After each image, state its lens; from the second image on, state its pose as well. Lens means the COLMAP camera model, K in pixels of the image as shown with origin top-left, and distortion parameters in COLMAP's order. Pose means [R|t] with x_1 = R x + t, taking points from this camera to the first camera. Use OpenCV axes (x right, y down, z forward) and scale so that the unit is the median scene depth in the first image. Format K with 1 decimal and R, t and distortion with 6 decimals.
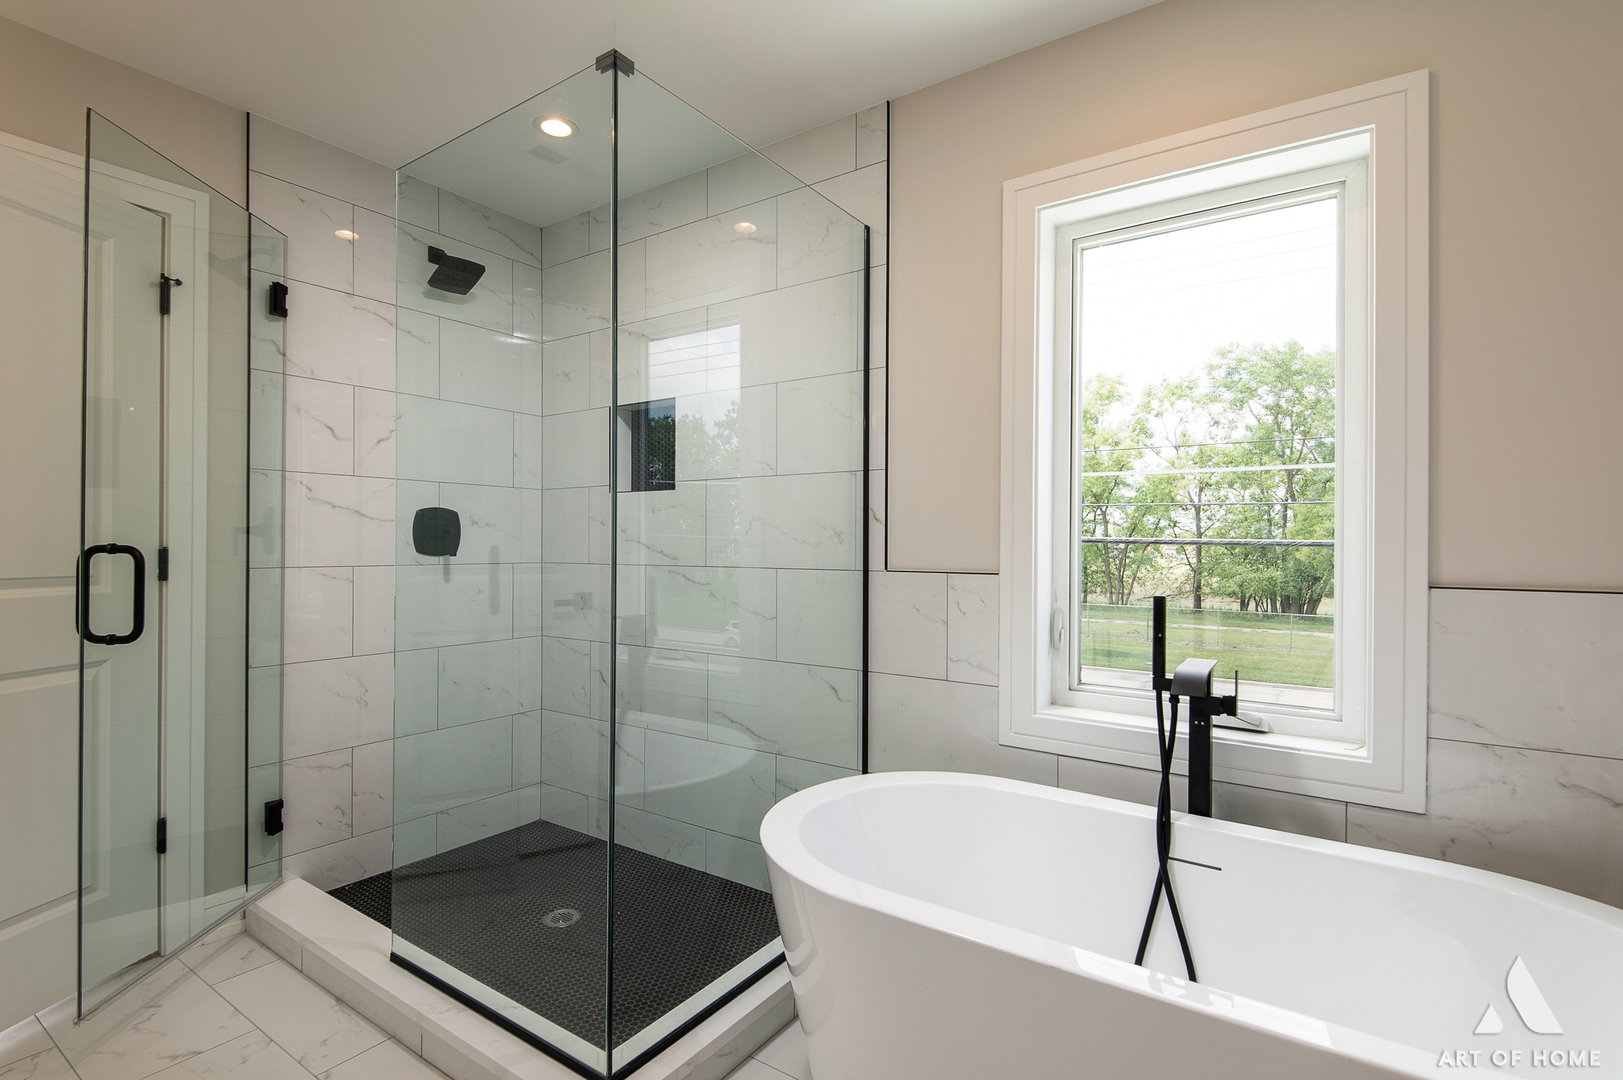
lens RADIAL K [[782.9, 0, 806.0], [0, 782.9, 545.6], [0, 0, 1]] dist [0.003376, -0.000900]
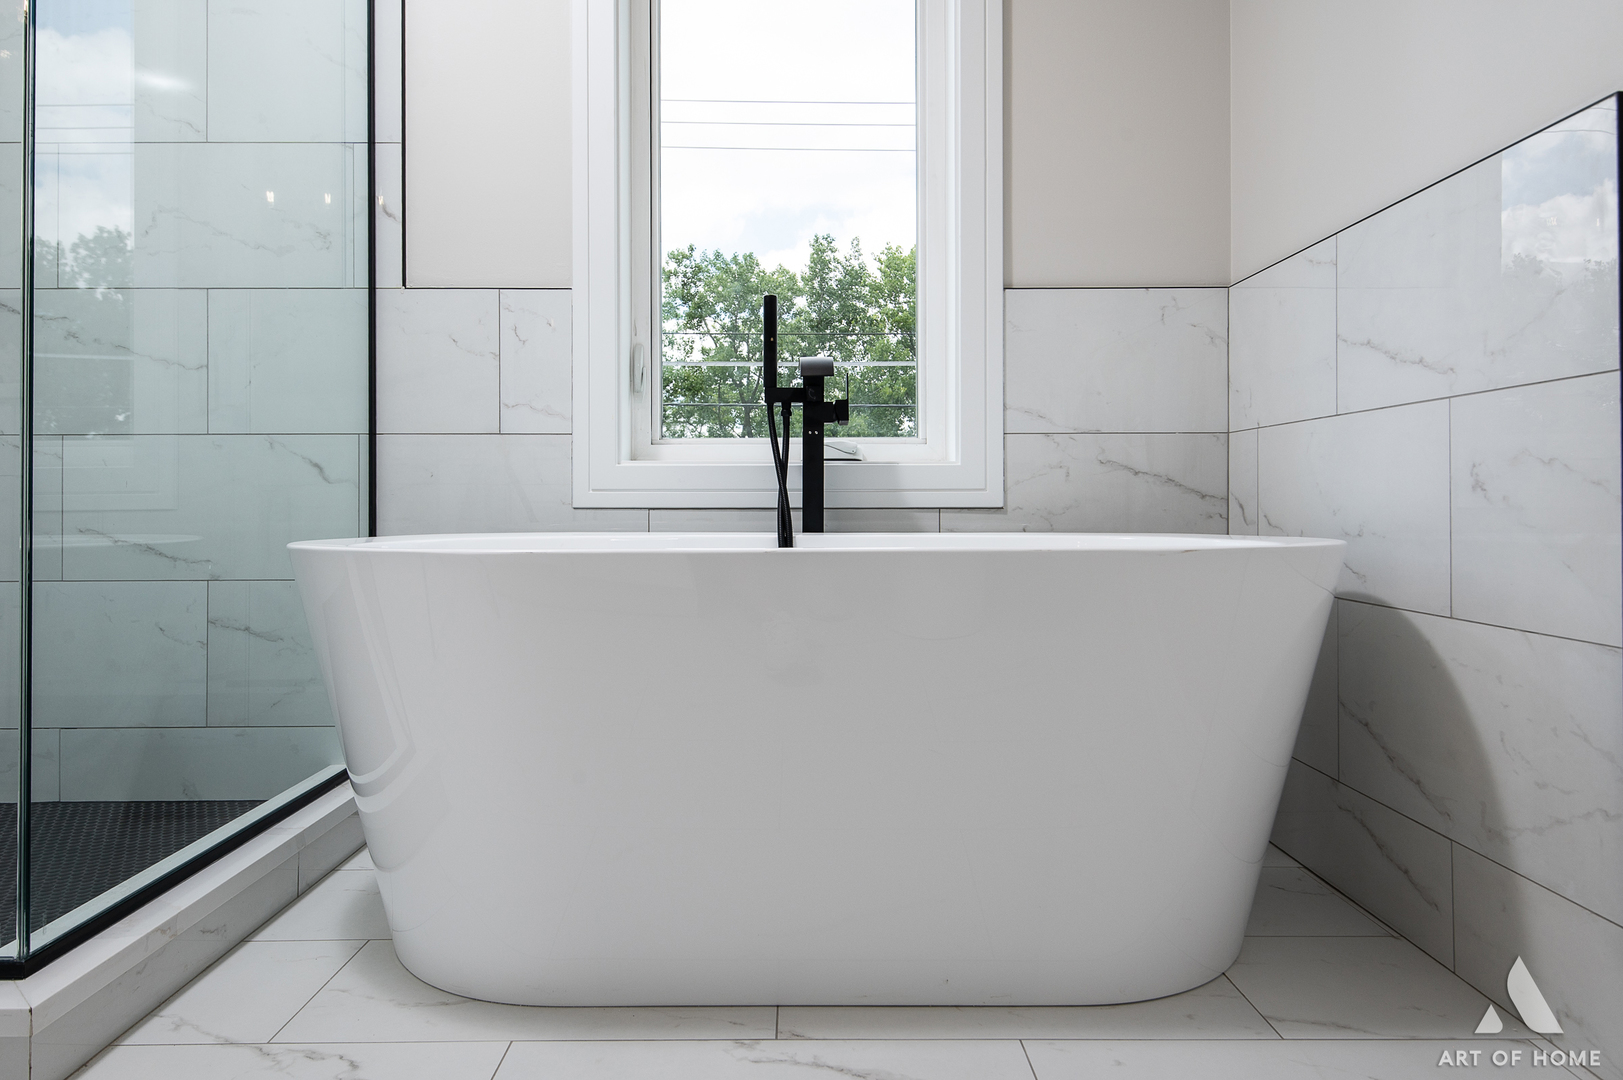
lens RADIAL K [[1068.0, 0, 759.4], [0, 1068.0, 536.9], [0, 0, 1]] dist [0.099701, -0.079140]
pose [[0.826063, -0.000653, 0.563578, -0.194830], [0.009541, 0.999872, -0.012826, 0.287054], [-0.563498, 0.015972, 0.825963, 0.012768]]
